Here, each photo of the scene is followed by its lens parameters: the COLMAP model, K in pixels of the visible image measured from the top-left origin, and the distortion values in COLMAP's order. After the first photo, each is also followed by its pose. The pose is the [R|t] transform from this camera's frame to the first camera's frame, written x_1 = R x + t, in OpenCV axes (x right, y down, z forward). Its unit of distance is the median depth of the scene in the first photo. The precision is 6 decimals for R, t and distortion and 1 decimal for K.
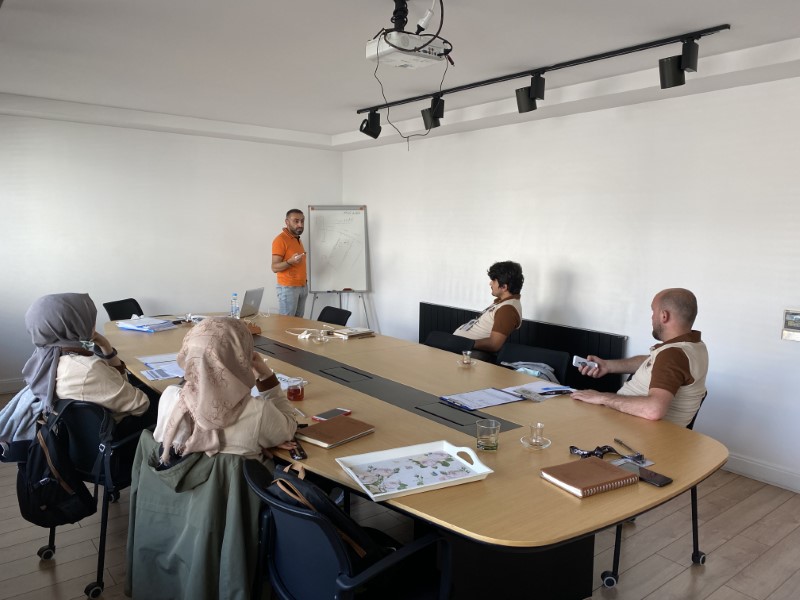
lens RADIAL K [[611.5, 0, 397.5], [0, 611.5, 290.3], [0, 0, 1]] dist [0.099836, -0.134774]
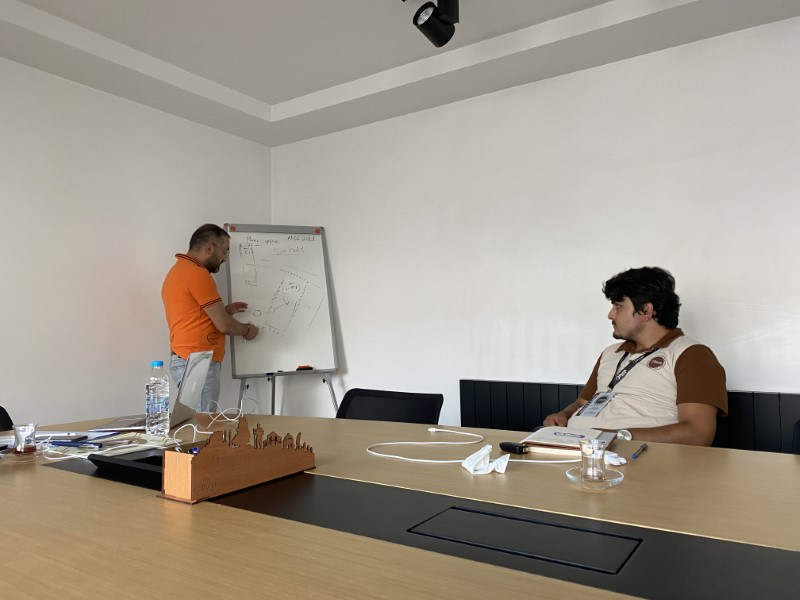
lens RADIAL K [[611.5, 0, 397.5], [0, 611.5, 290.3], [0, 0, 1]] dist [0.099836, -0.134774]
pose [[0.948779, -0.006442, 0.315875, -0.176857], [0.059418, 0.985590, -0.158373, 0.021956], [-0.310303, 0.169030, 0.935490, 0.436405]]
